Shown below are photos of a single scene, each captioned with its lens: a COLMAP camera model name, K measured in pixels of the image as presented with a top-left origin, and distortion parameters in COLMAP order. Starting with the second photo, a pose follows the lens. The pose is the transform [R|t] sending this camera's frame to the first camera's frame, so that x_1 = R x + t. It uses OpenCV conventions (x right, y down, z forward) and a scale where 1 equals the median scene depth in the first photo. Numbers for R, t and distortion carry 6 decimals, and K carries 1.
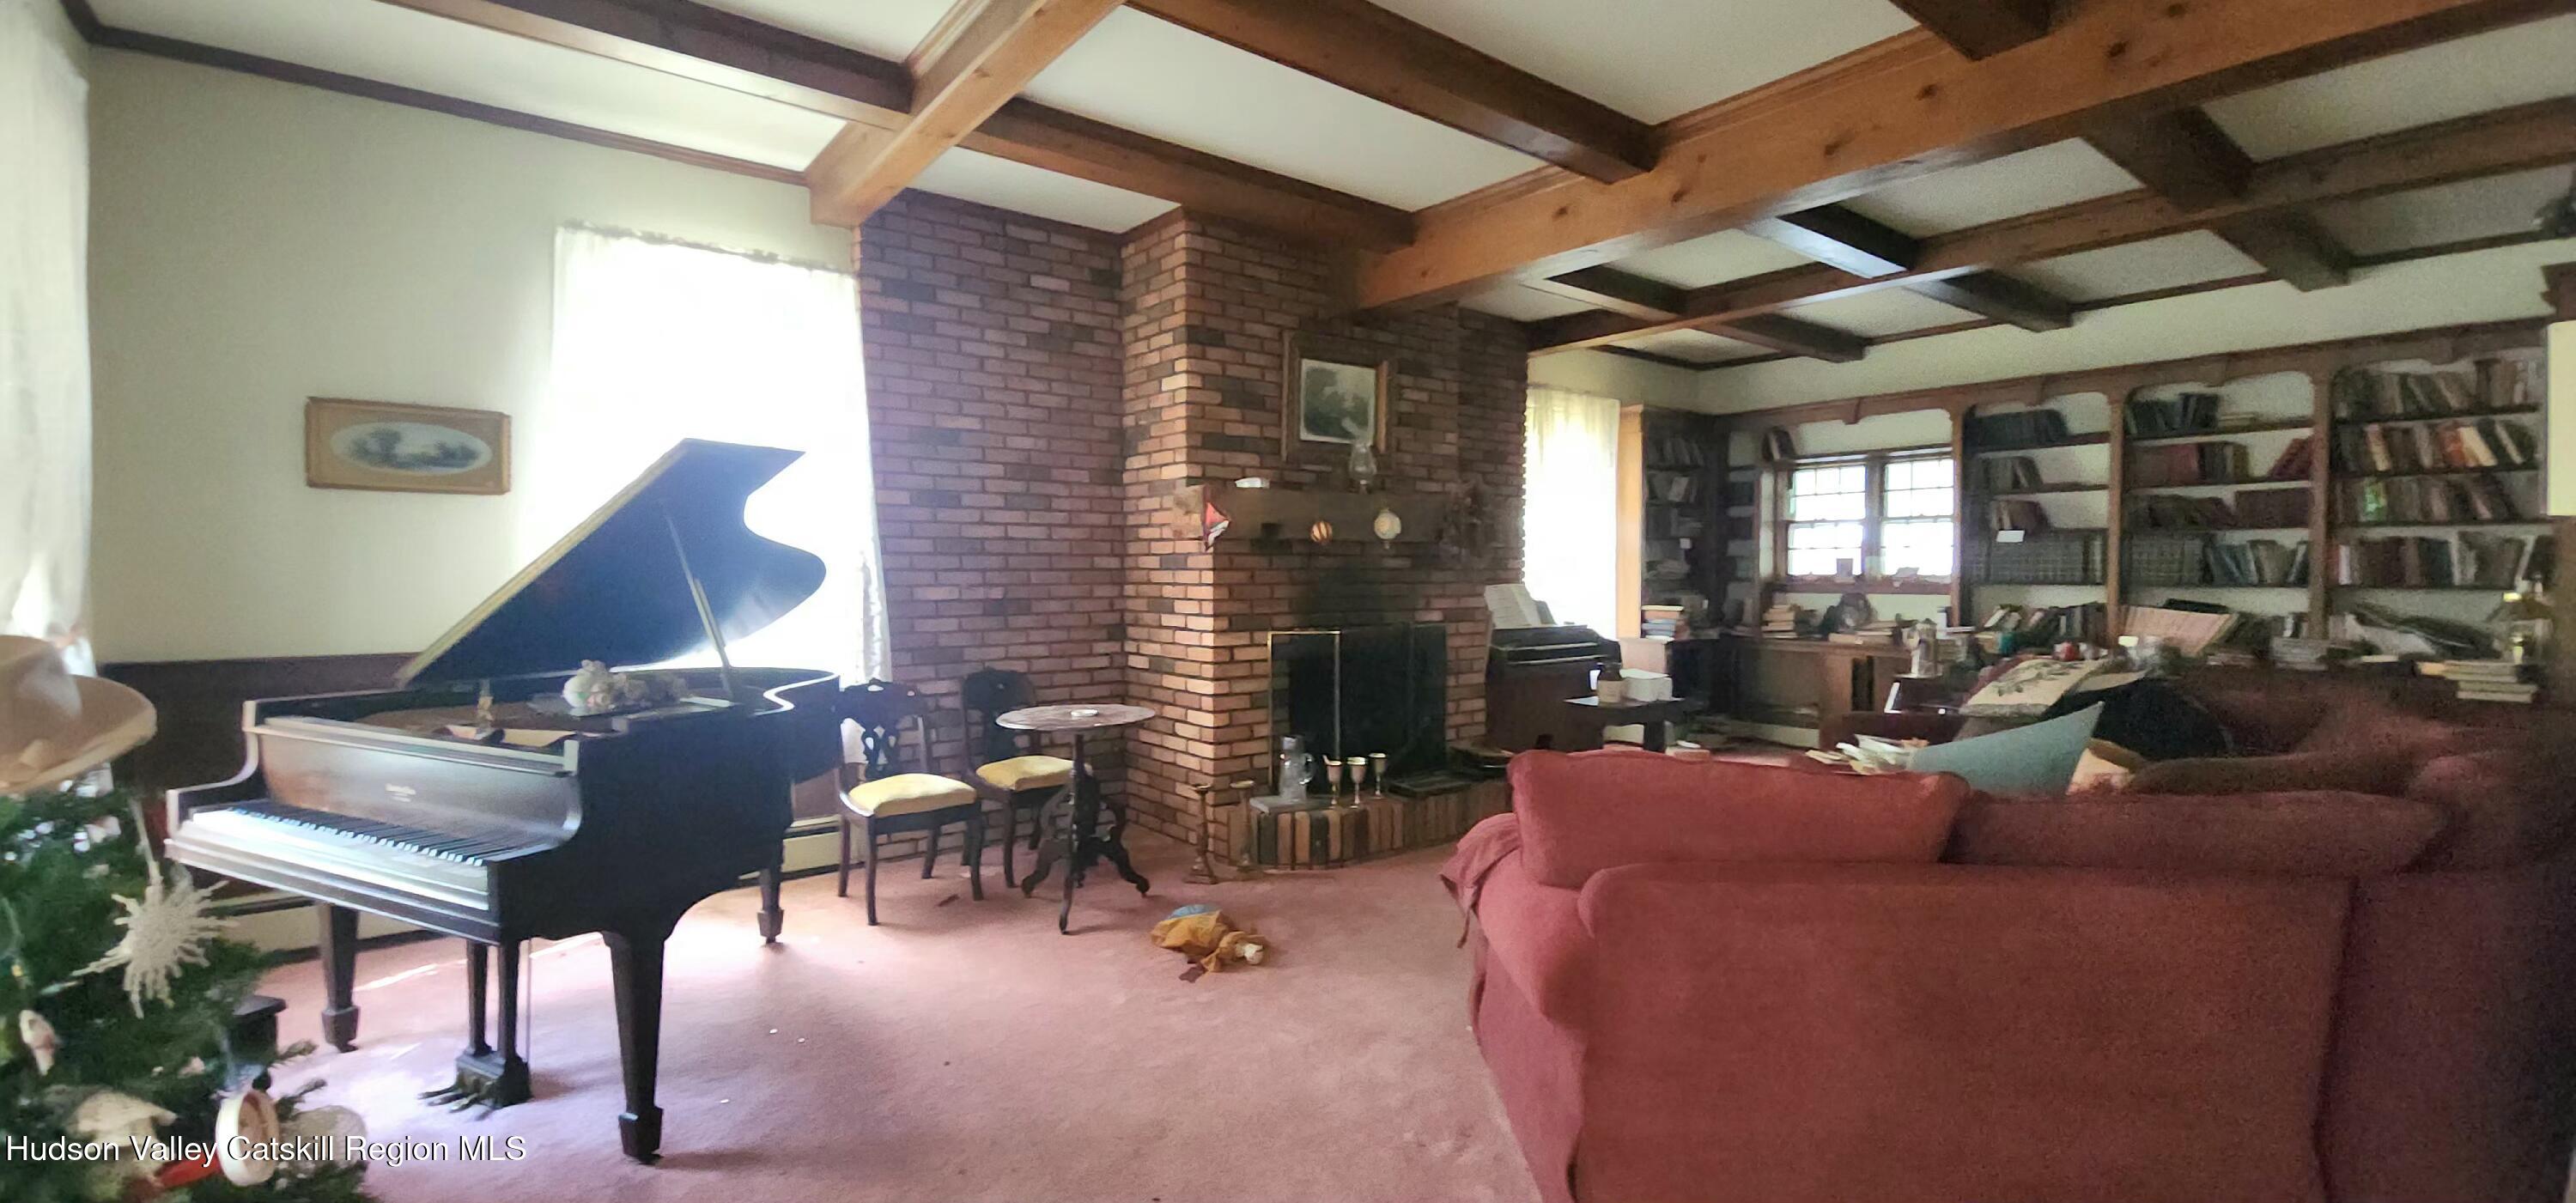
lens RADIAL K [[1053.4, 0, 1274.9], [0, 1053.4, 595.6], [0, 0, 1]] dist [0.001441, -0.000356]
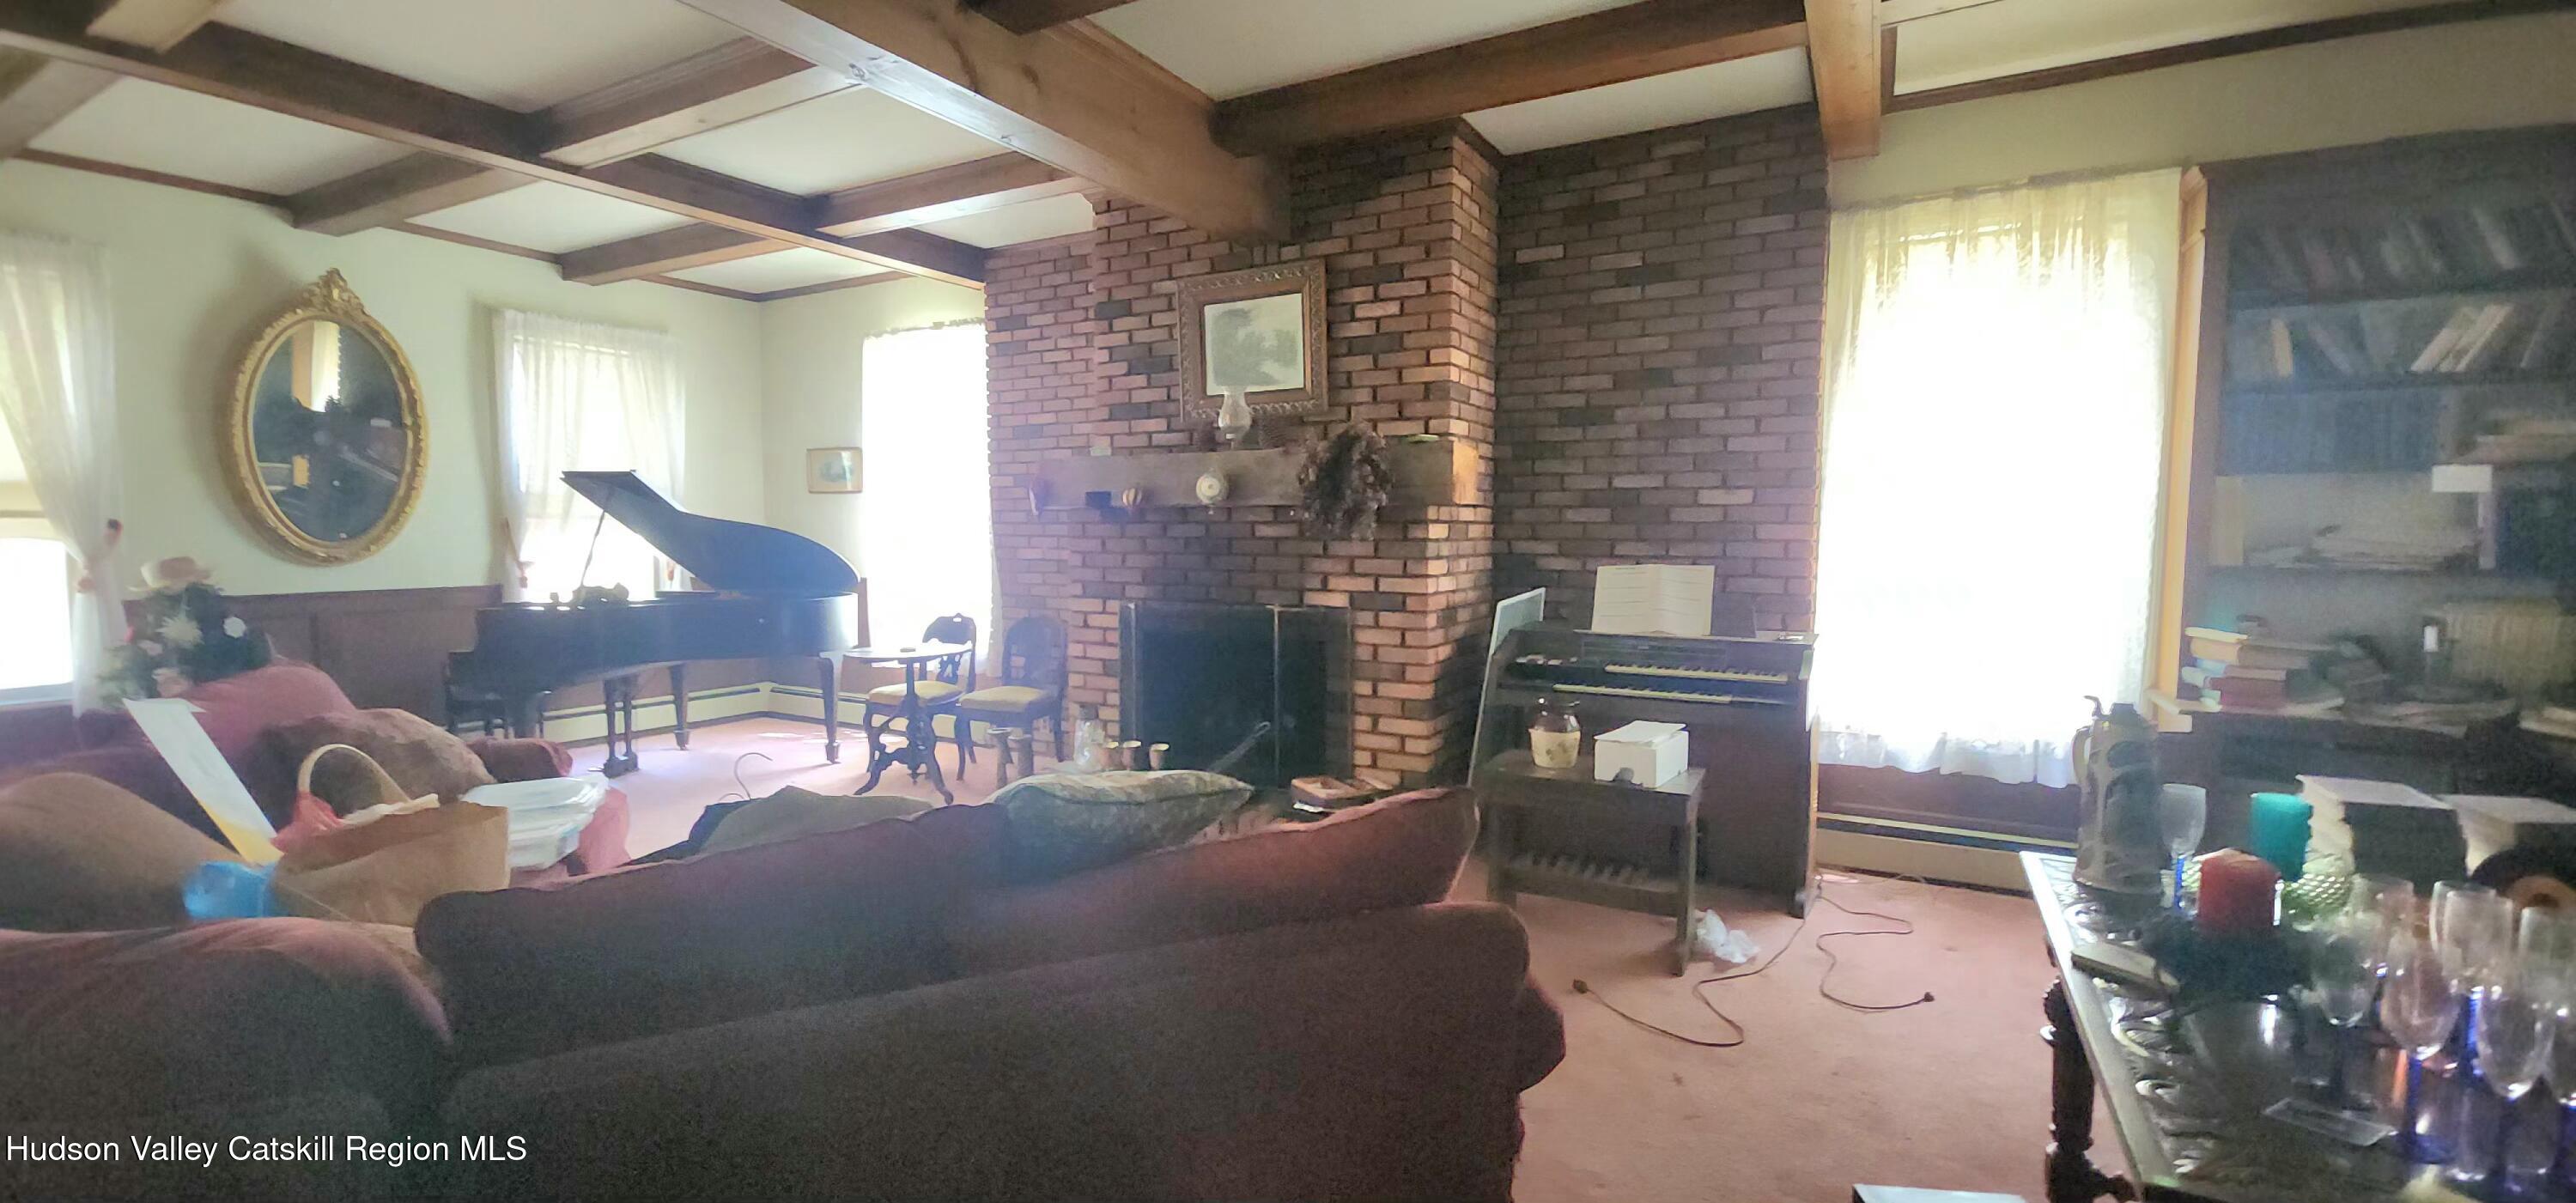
lens RADIAL K [[1053.4, 0, 1274.9], [0, 1053.4, 595.6], [0, 0, 1]] dist [0.001441, -0.000356]
pose [[0.388730, 0.060304, -0.919376, 0.936926], [-0.025449, 0.998178, 0.054713, -0.027617], [0.921000, 0.002129, 0.389556, 0.729916]]
